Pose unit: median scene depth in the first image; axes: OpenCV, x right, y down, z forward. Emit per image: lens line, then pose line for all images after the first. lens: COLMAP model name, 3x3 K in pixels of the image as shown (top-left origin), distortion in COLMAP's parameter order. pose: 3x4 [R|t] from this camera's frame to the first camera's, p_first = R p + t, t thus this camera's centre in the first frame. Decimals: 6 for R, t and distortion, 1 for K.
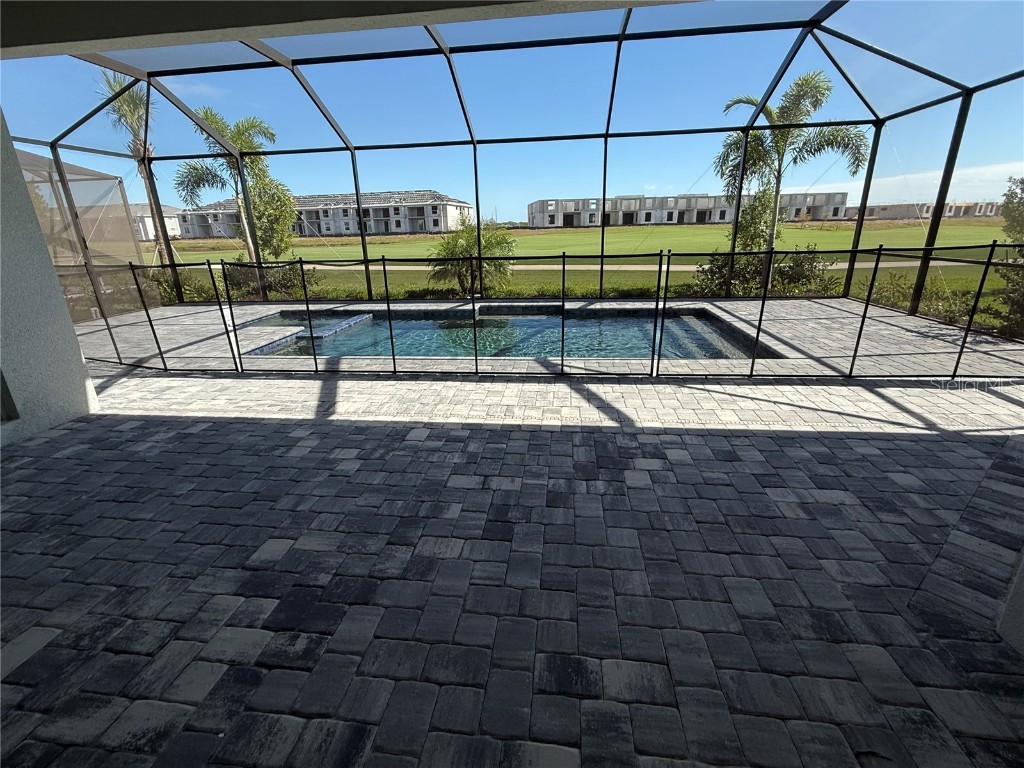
lens RADIAL K [[466.8, 0, 512.6], [0, 466.8, 382.7], [0, 0, 1]] dist [-0.001099, 0.000016]
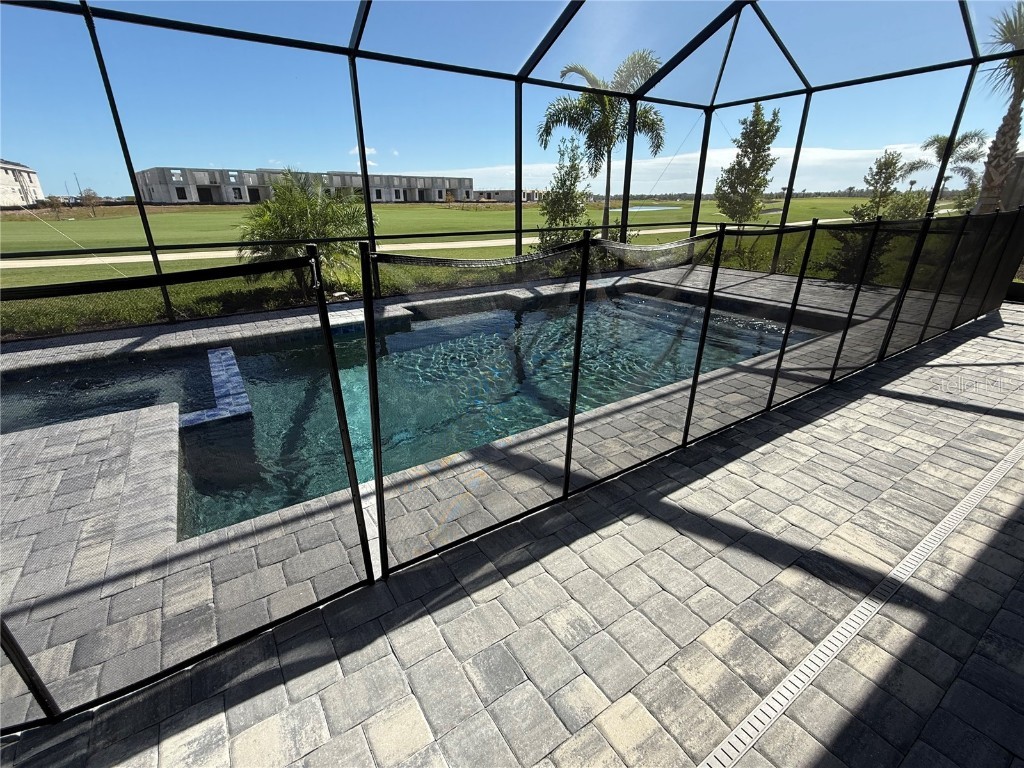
lens RADIAL K [[466.8, 0, 506.8], [0, 466.8, 377.6], [0, 0, 1]] dist [-0.001099, 0.000016]
pose [[0.762956, -0.209479, 0.611569, -0.724486], [0.191517, 0.976816, 0.095660, -0.189947], [-0.617430, 0.044142, 0.785387, 0.708641]]
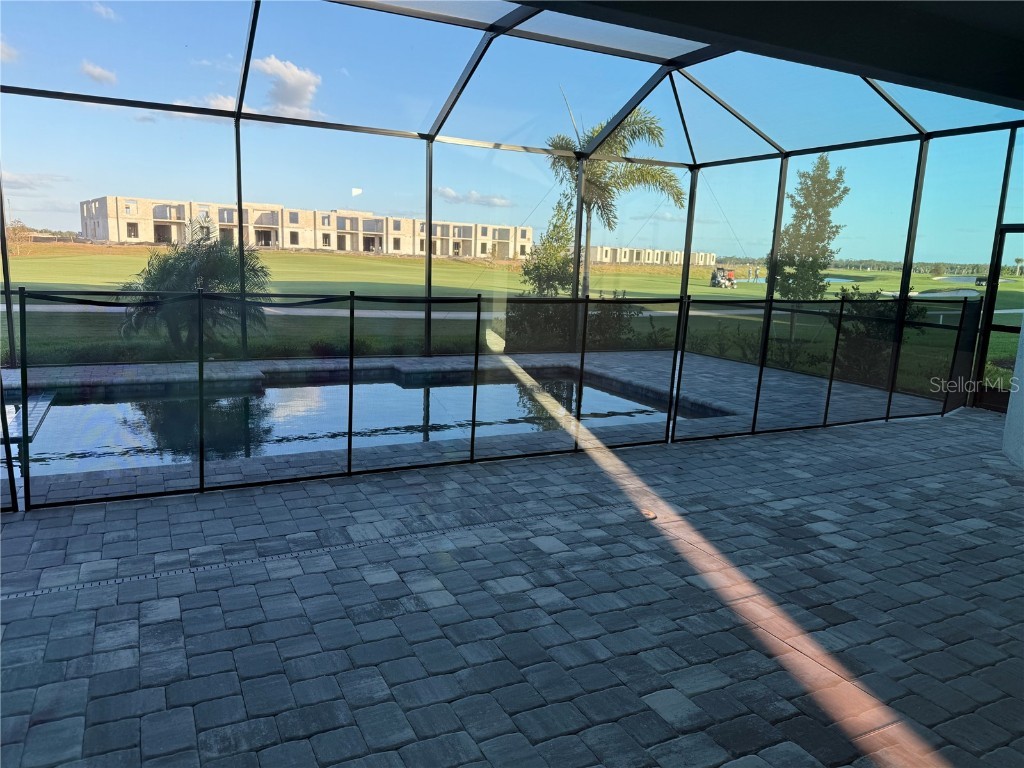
lens RADIAL K [[722.8, 0, 508.1], [0, 722.8, 385.9], [0, 0, 1]] dist [0.036500, -0.049225]
pose [[0.832991, -0.041652, 0.551717, -0.605009], [0.118423, 0.987476, -0.104247, -0.013054], [-0.540465, 0.152172, 0.827491, 0.074184]]
